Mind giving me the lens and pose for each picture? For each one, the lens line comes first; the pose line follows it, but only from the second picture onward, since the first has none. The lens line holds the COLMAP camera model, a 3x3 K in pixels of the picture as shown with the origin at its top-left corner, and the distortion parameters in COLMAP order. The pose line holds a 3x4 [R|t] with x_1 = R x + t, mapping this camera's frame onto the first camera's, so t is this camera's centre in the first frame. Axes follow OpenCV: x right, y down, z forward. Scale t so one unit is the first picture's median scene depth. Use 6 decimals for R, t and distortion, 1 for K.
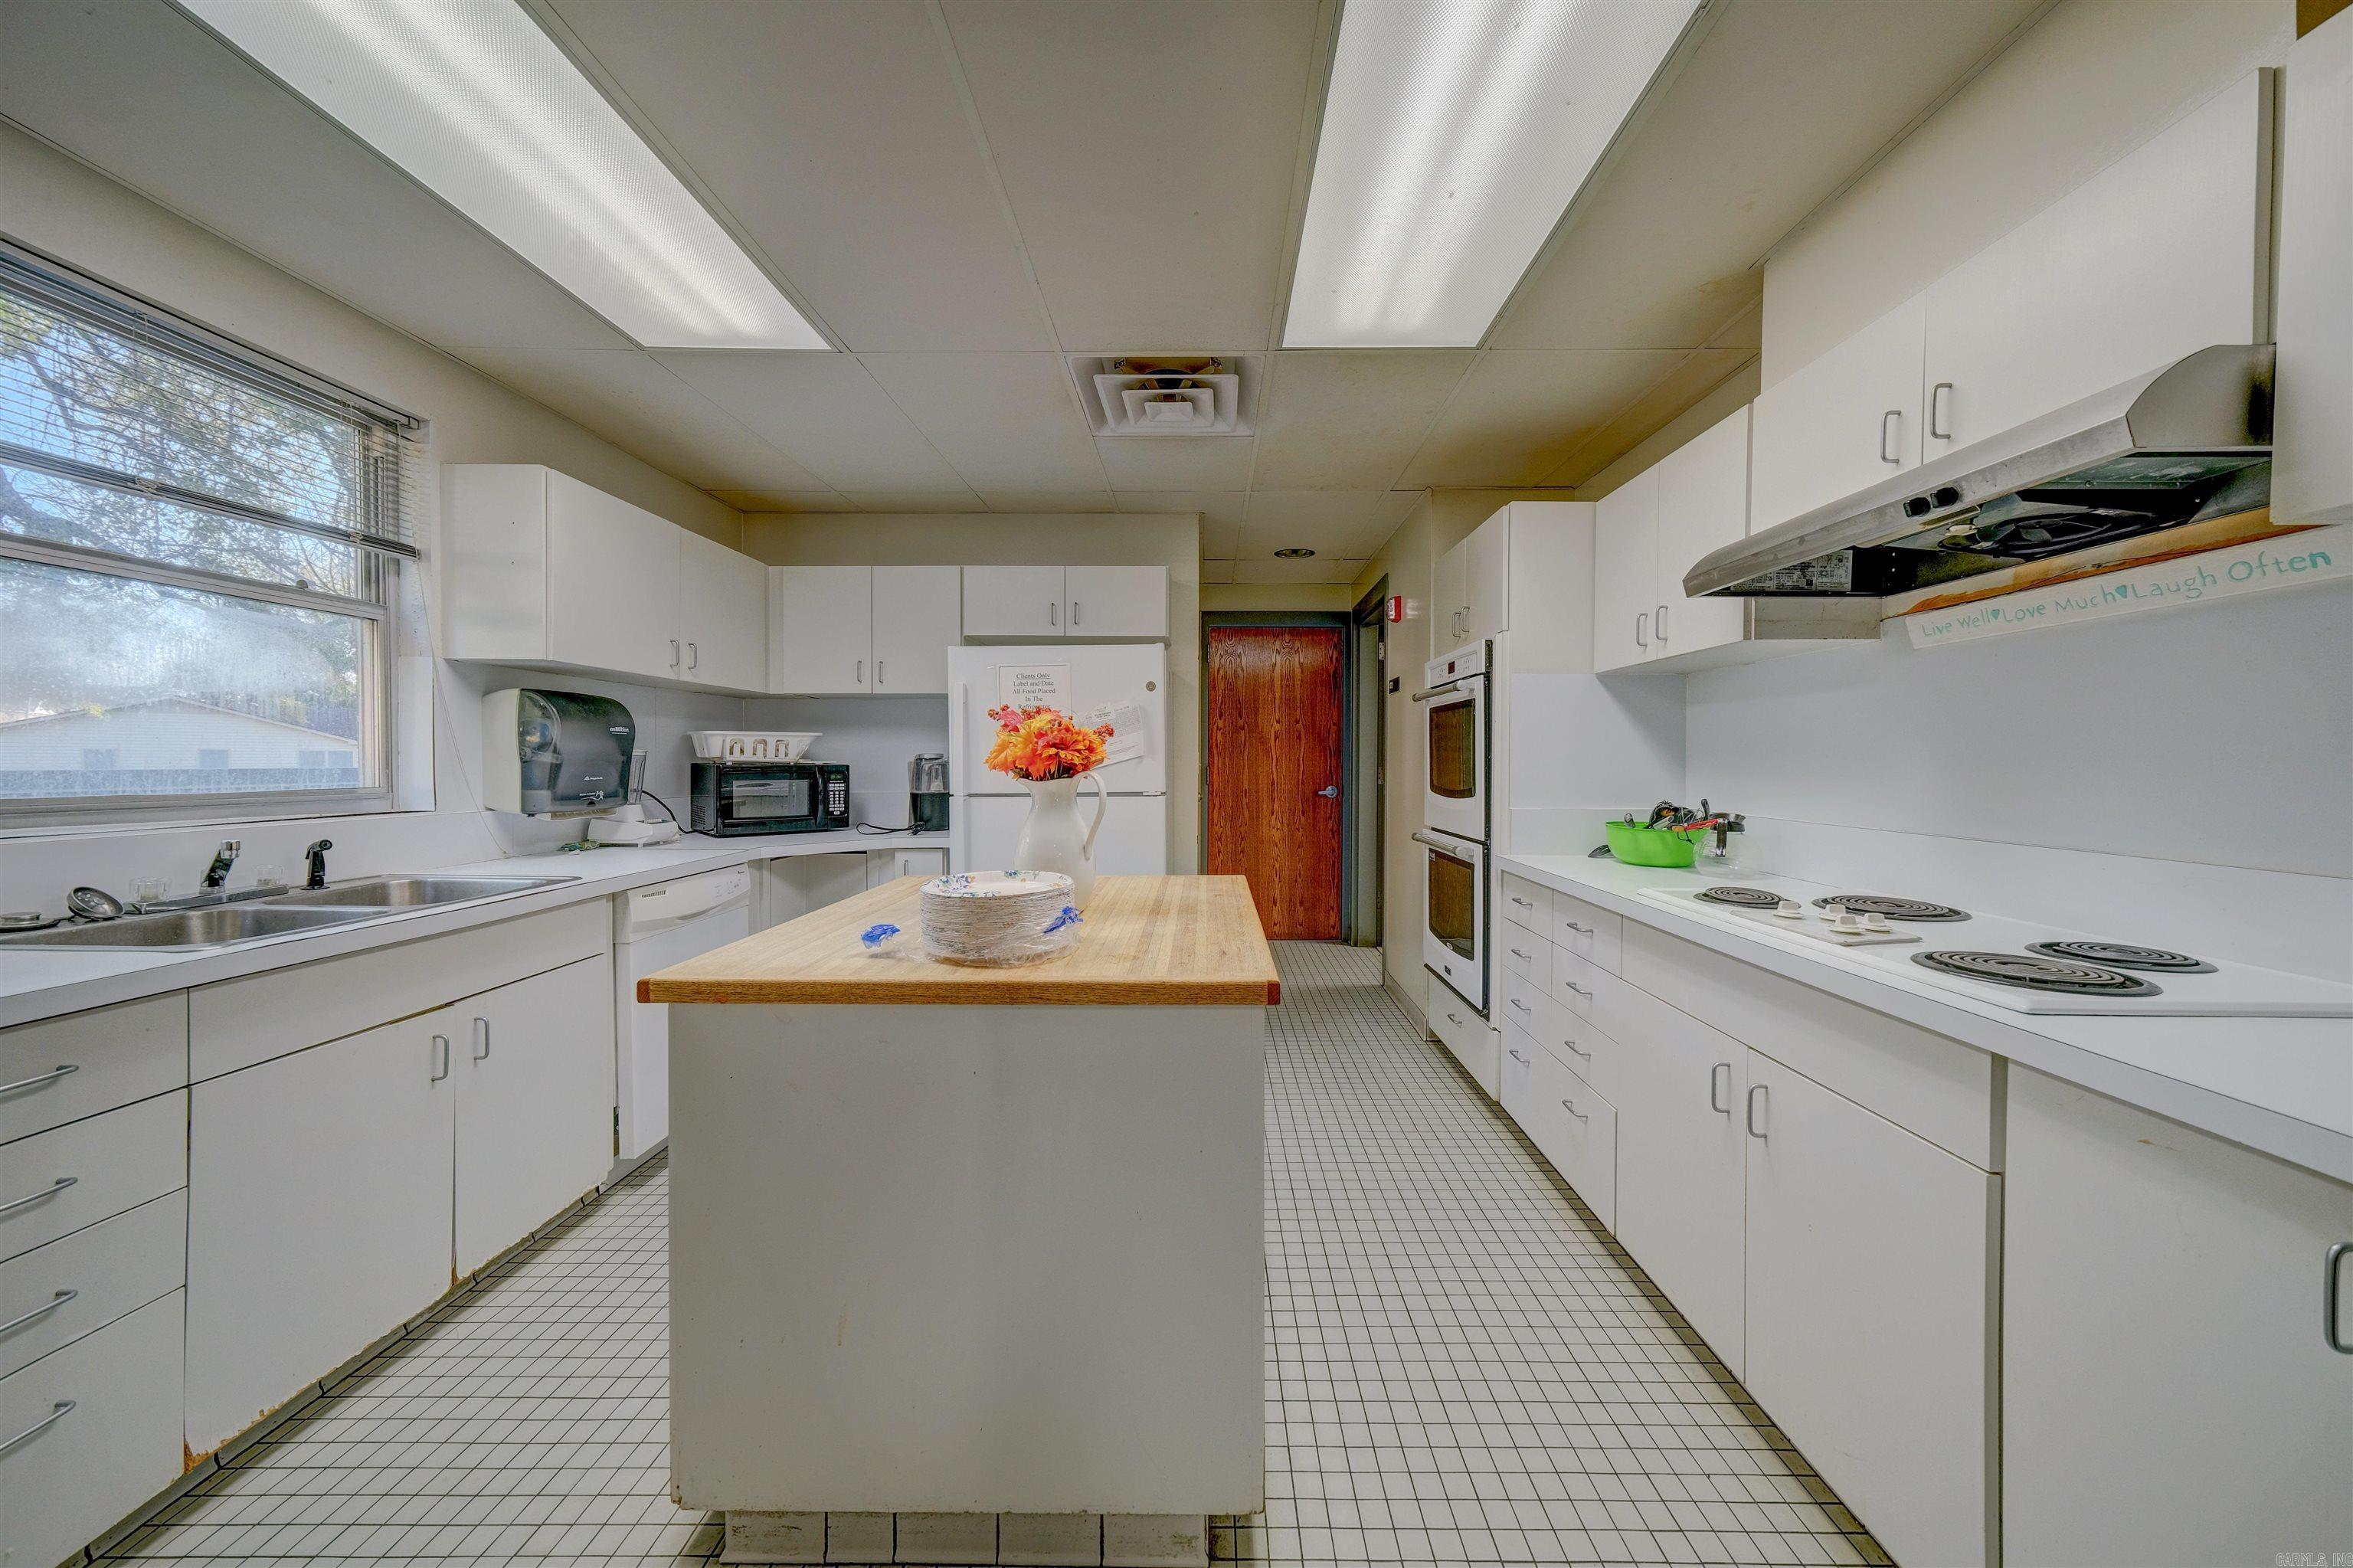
lens RADIAL K [[810.2, 0, 1201.5], [0, 810.2, 780.8], [0, 0, 1]] dist [-0.001019, 0.004823]
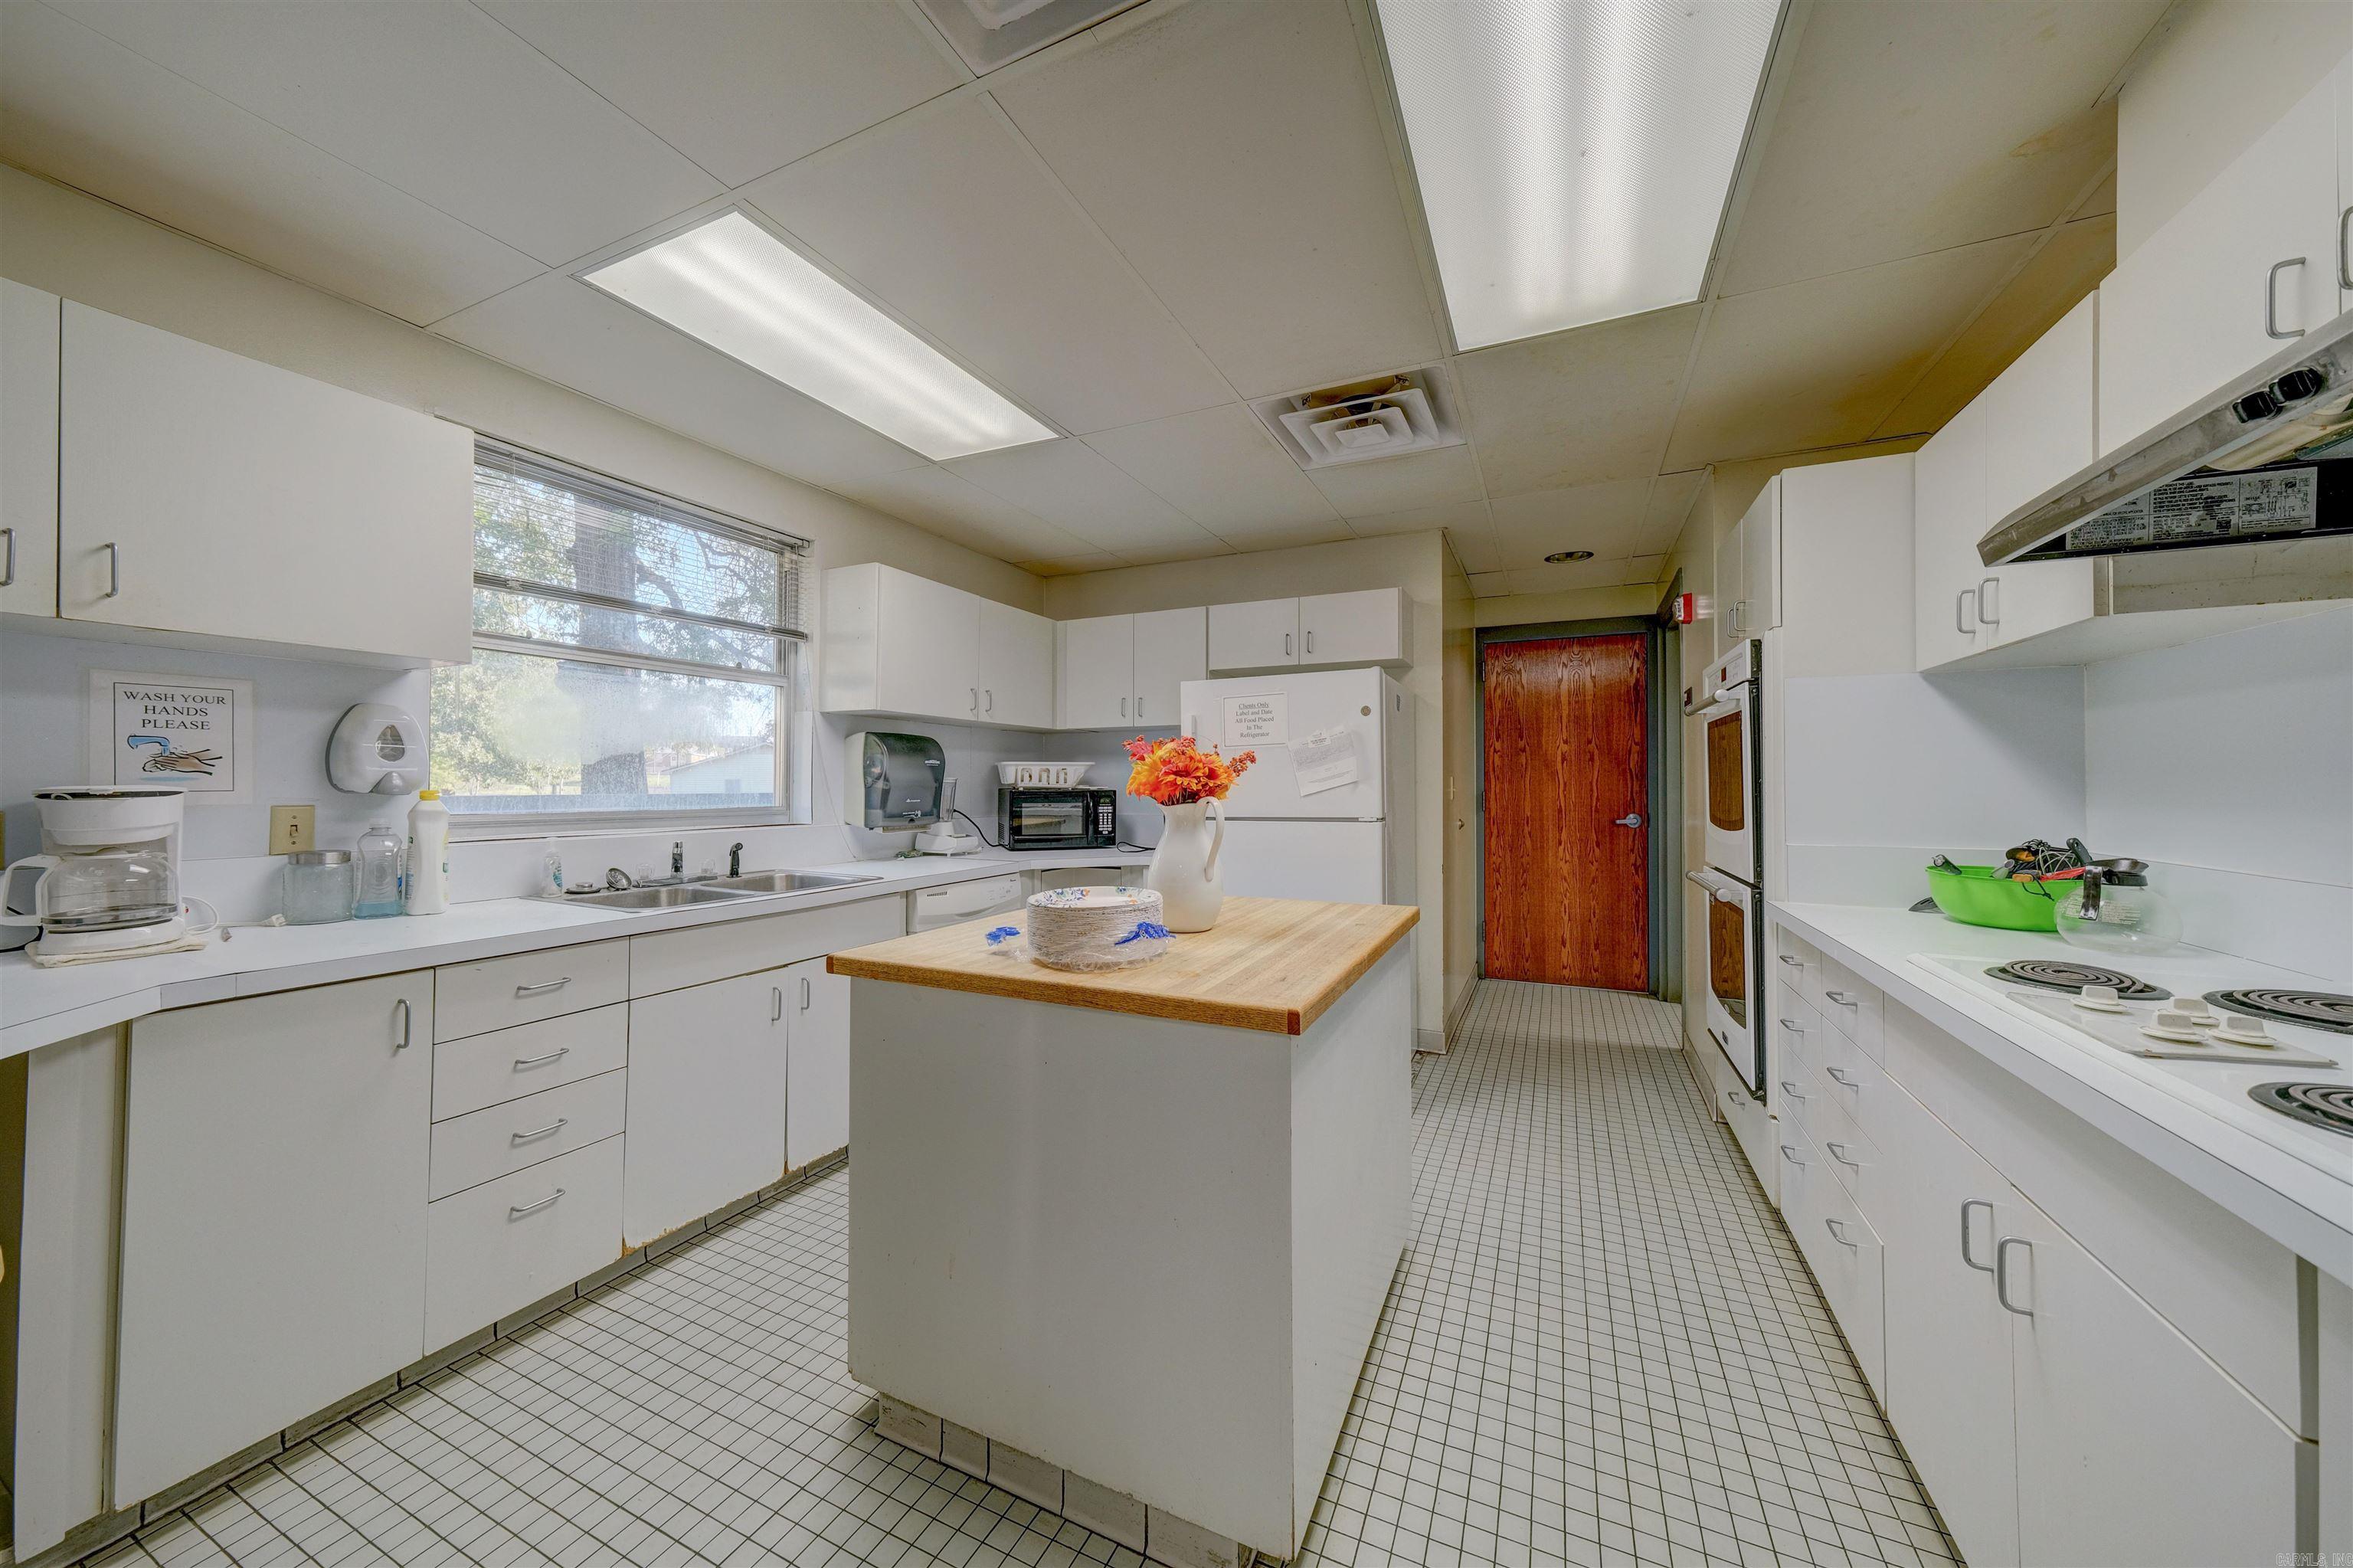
lens RADIAL K [[810.2, 0, 1201.5], [0, 810.2, 780.8], [0, 0, 1]] dist [-0.001019, 0.004823]
pose [[0.914088, -0.004373, -0.405491, 0.187975], [-0.007851, 0.999564, -0.028477, -0.001663], [0.405439, 0.029214, 0.913655, 0.021312]]
